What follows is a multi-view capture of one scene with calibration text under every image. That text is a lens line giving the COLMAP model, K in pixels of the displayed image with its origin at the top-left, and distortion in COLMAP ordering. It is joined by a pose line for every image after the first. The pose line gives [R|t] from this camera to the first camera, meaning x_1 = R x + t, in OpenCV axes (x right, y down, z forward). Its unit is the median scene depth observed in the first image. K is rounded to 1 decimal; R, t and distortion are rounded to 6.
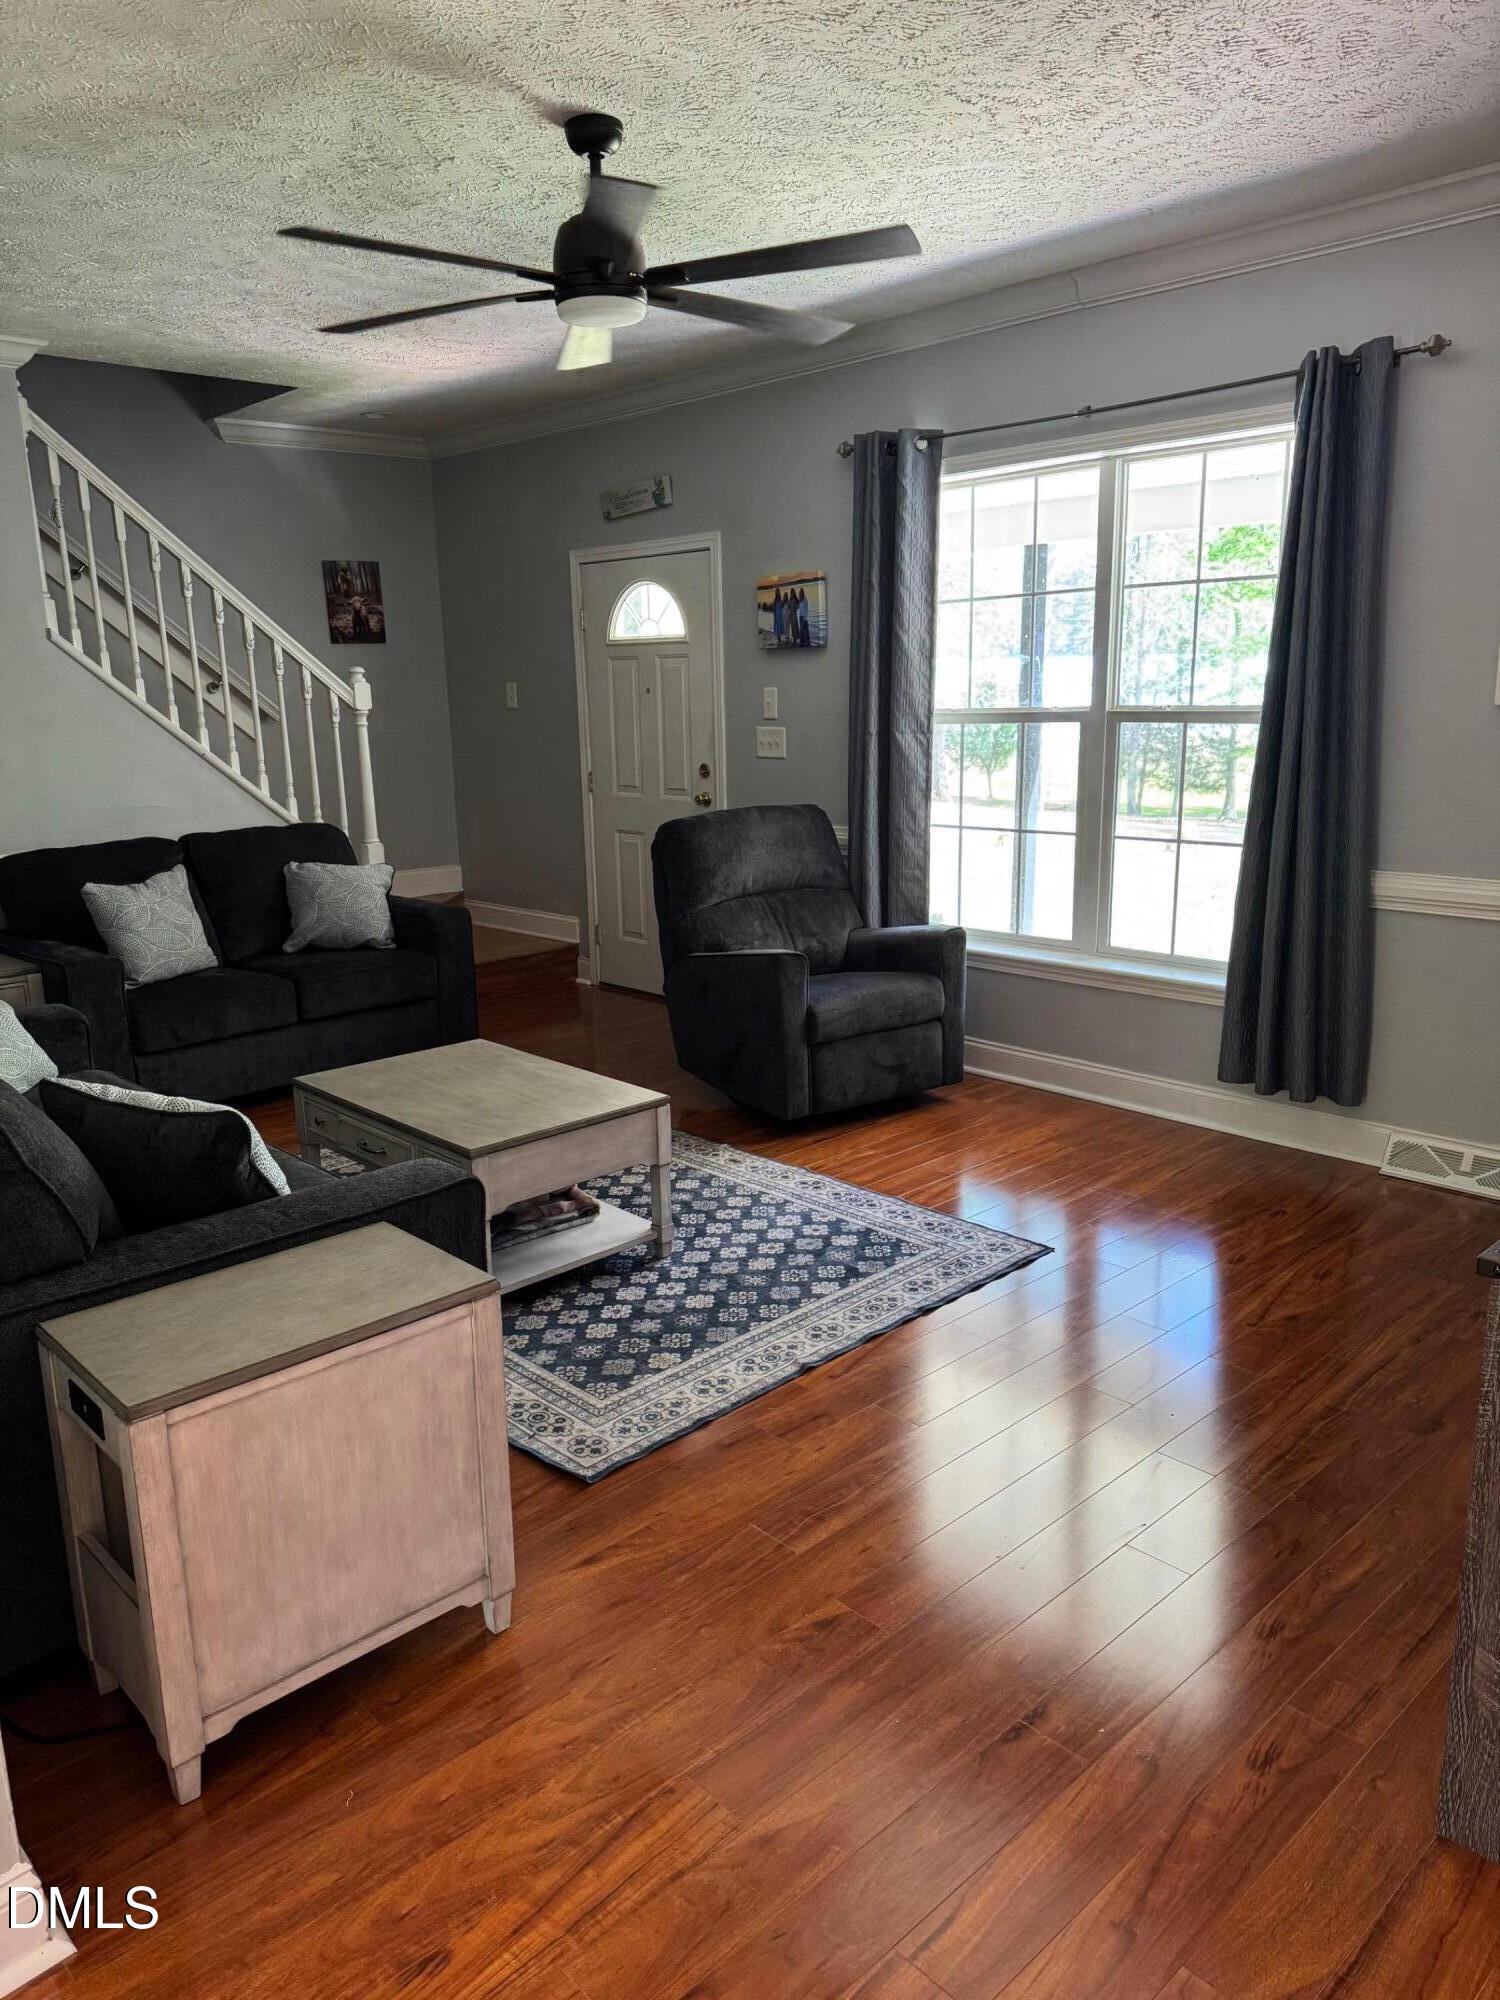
lens RADIAL K [[1384.6, 0, 750.1], [0, 1384.6, 1000.6], [0, 0, 1]] dist [0.150278, -0.304849]
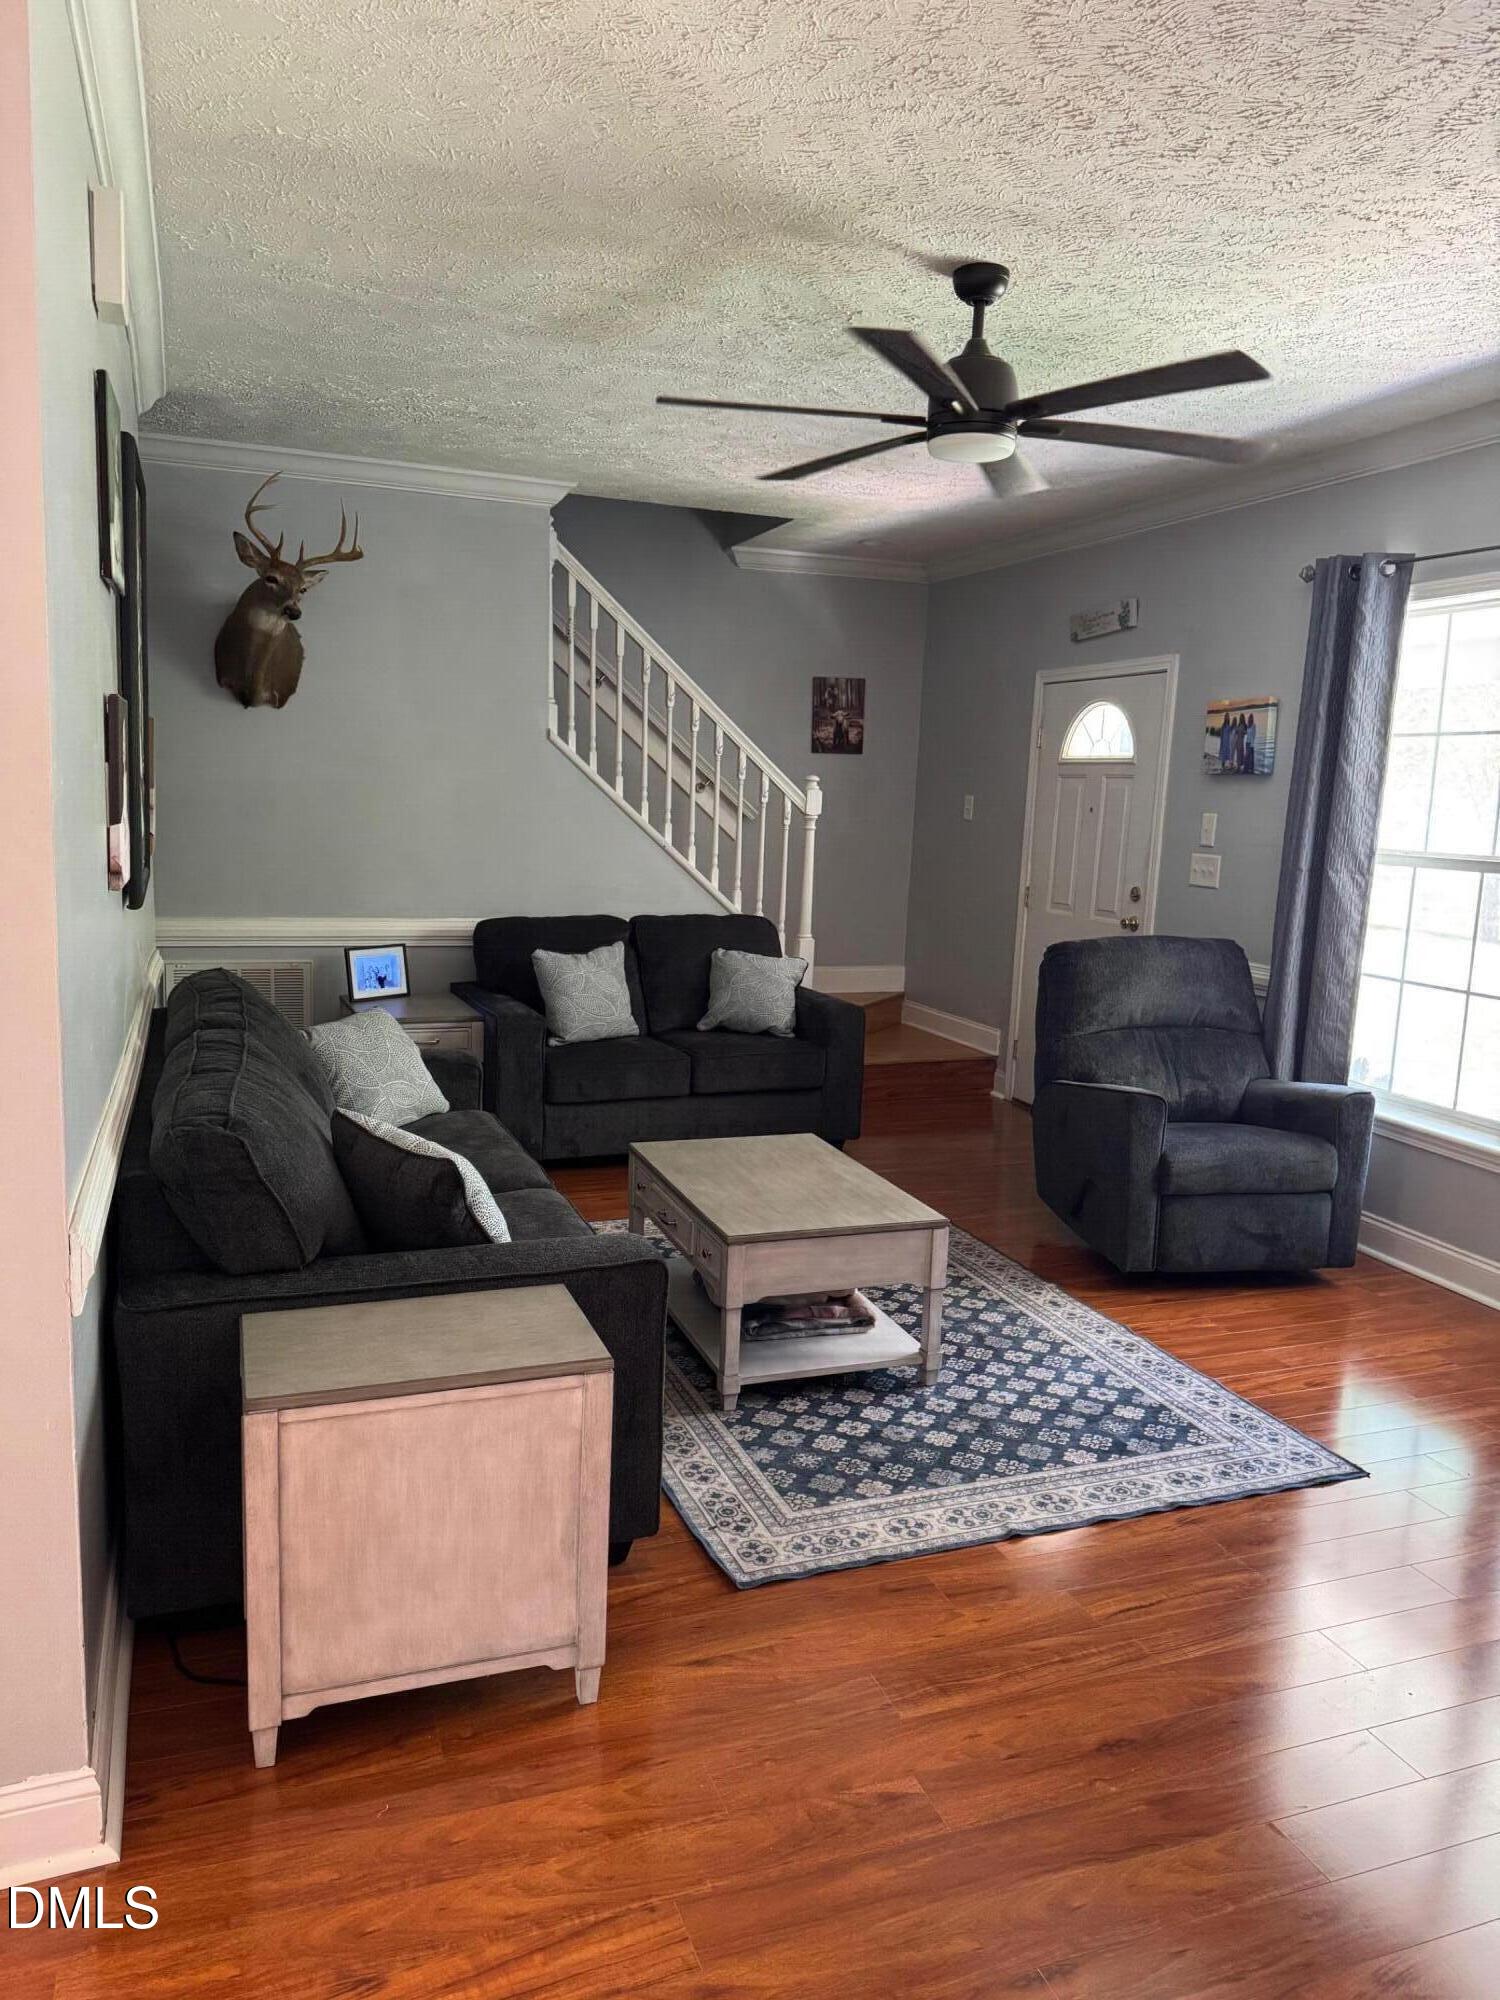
lens RADIAL K [[1384.6, 0, 750.1], [0, 1384.6, 1000.6], [0, 0, 1]] dist [0.150278, -0.304849]
pose [[0.918529, 0.112191, -0.379102, 0.127485], [-0.139776, 0.989117, -0.045946, -0.014714], [0.369822, 0.095192, 0.924213, 0.019642]]
